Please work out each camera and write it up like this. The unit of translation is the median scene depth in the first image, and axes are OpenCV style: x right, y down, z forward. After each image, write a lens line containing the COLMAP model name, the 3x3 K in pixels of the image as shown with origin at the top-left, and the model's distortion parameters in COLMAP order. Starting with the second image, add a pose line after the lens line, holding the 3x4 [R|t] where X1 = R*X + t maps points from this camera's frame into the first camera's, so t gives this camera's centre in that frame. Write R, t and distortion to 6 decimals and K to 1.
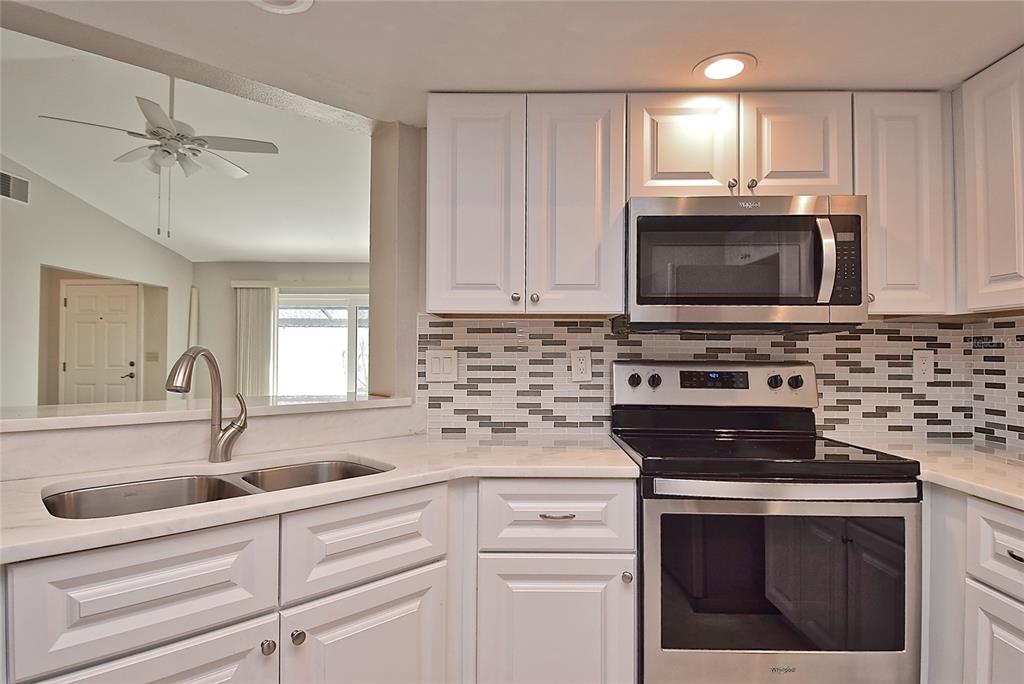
lens RADIAL K [[548.2, 0, 517.4], [0, 548.2, 342.9], [0, 0, 1]] dist [0.050115, -0.057232]
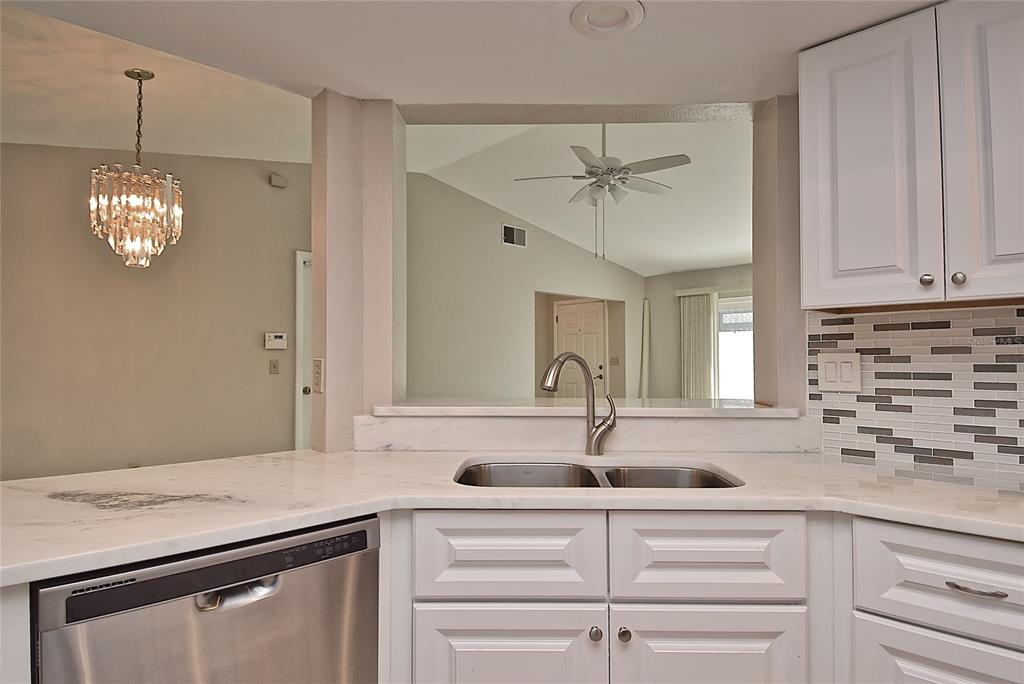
lens RADIAL K [[555.2, 0, 517.4], [0, 555.2, 345.1], [0, 0, 1]] dist [0.047676, -0.059458]
pose [[0.710457, -0.021993, -0.703397, 0.111006], [0.019452, 0.999743, -0.011612, 0.001589], [0.703472, -0.005433, 0.710702, 0.067008]]
